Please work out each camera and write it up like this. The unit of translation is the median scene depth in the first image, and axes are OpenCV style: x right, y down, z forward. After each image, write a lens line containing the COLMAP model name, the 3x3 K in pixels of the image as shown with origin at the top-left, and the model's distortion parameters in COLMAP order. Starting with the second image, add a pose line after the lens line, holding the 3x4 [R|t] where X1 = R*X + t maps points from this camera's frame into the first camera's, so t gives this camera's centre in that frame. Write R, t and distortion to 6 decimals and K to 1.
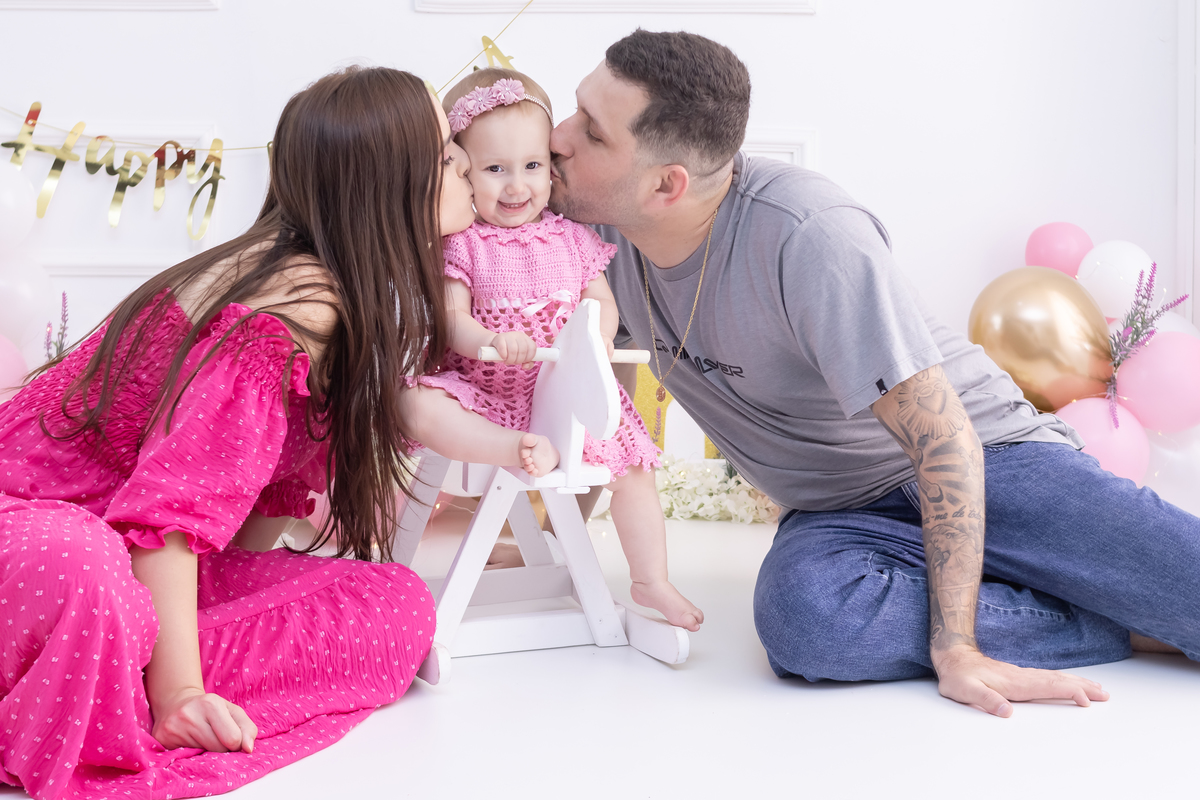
lens RADIAL K [[2065.7, 0, 617.2], [0, 2065.7, 399.4], [0, 0, 1]] dist [0.002622, 0.159022]
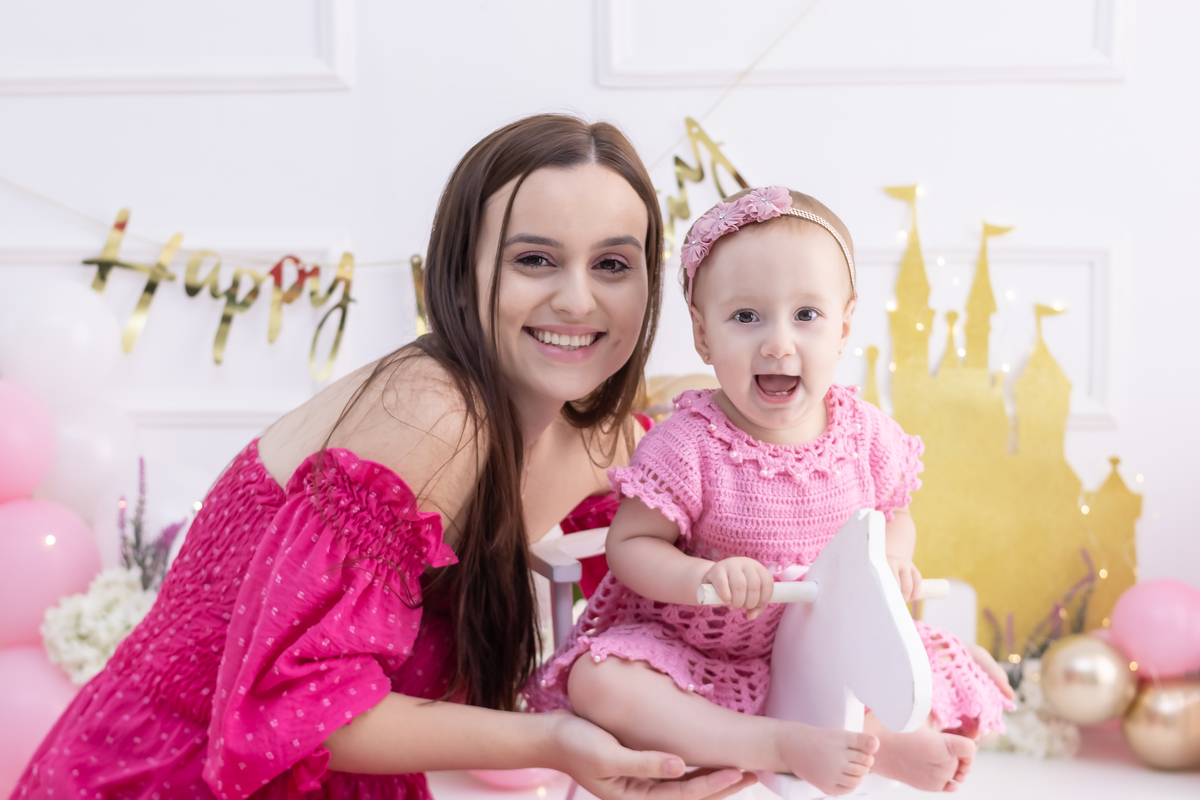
lens RADIAL K [[1969.4, 0, 570.2], [0, 1969.4, 397.7], [0, 0, 1]] dist [-0.002933, -0.025183]
pose [[0.993870, -0.000147, -0.110556, -0.026728], [-0.004151, 0.999244, -0.038649, -0.042365], [0.110478, 0.038871, 0.993118, 0.269151]]
